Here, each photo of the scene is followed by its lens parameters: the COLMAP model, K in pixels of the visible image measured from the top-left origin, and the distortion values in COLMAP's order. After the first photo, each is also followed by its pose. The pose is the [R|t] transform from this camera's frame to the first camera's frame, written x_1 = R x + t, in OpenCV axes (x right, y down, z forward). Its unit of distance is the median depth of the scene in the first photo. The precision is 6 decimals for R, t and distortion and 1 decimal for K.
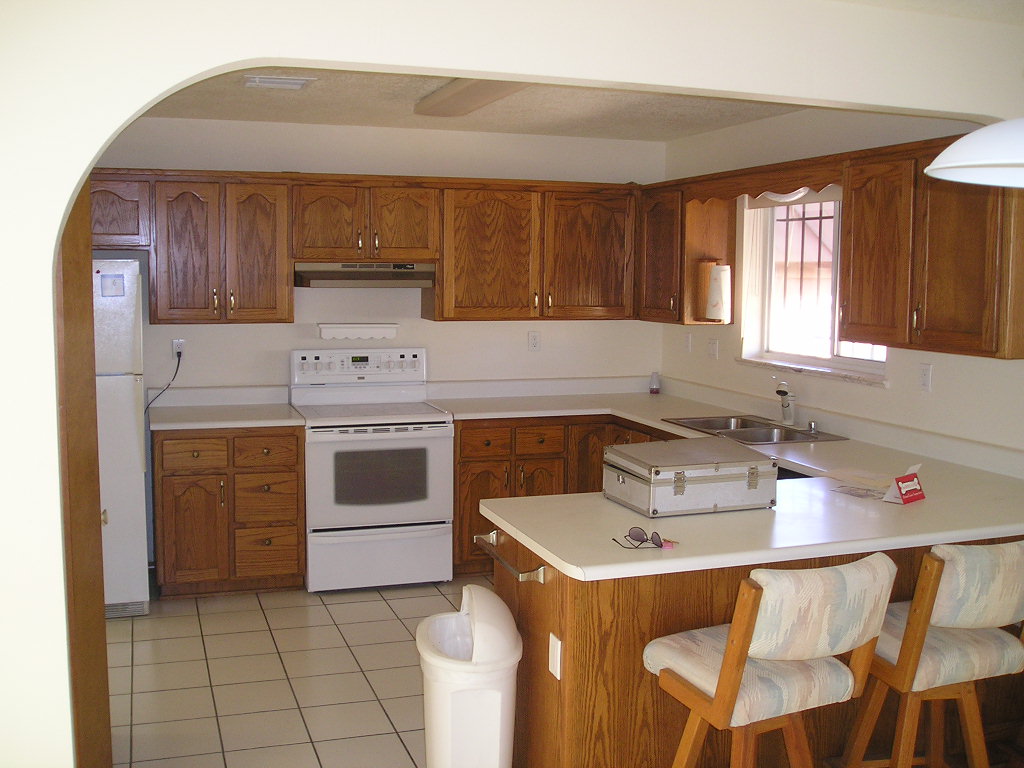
lens RADIAL K [[1114.3, 0, 512.0], [0, 1114.3, 384.0], [0, 0, 1]] dist [-0.092210, 0.048659]
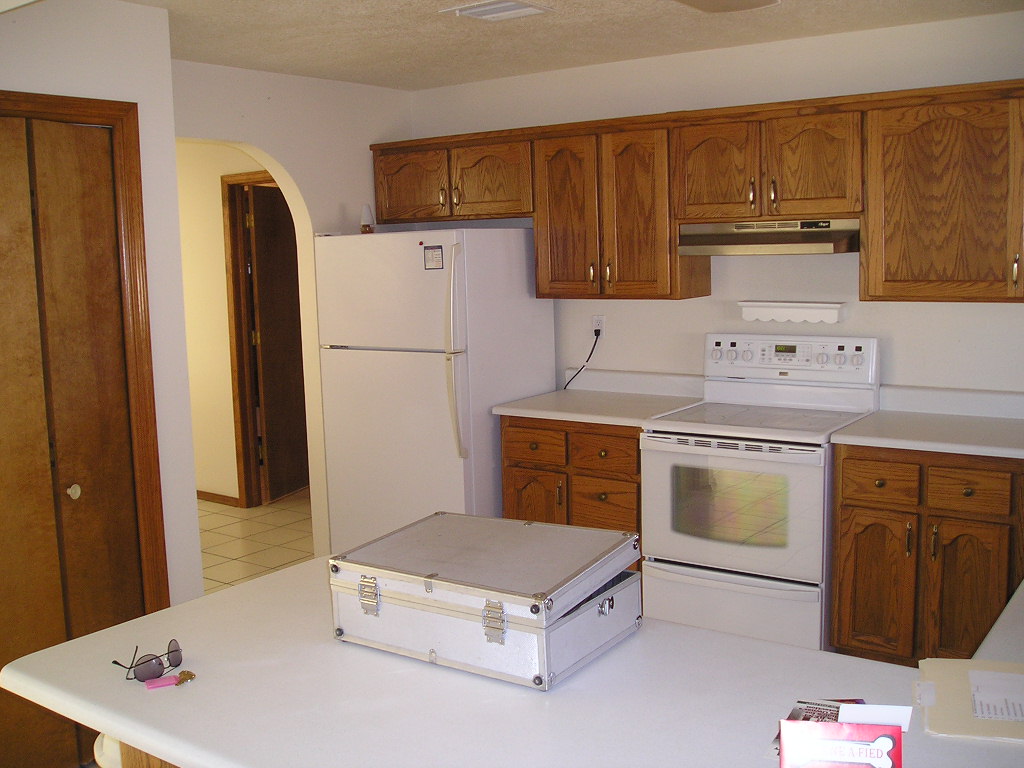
lens RADIAL K [[1114.3, 0, 512.0], [0, 1114.3, 384.0], [0, 0, 1]] dist [-0.092210, 0.048659]
pose [[0.567402, 0.079471, -0.819597, 0.393239], [-0.050840, 0.996814, 0.061458, -0.036661], [0.821870, 0.006797, 0.569634, 0.432502]]
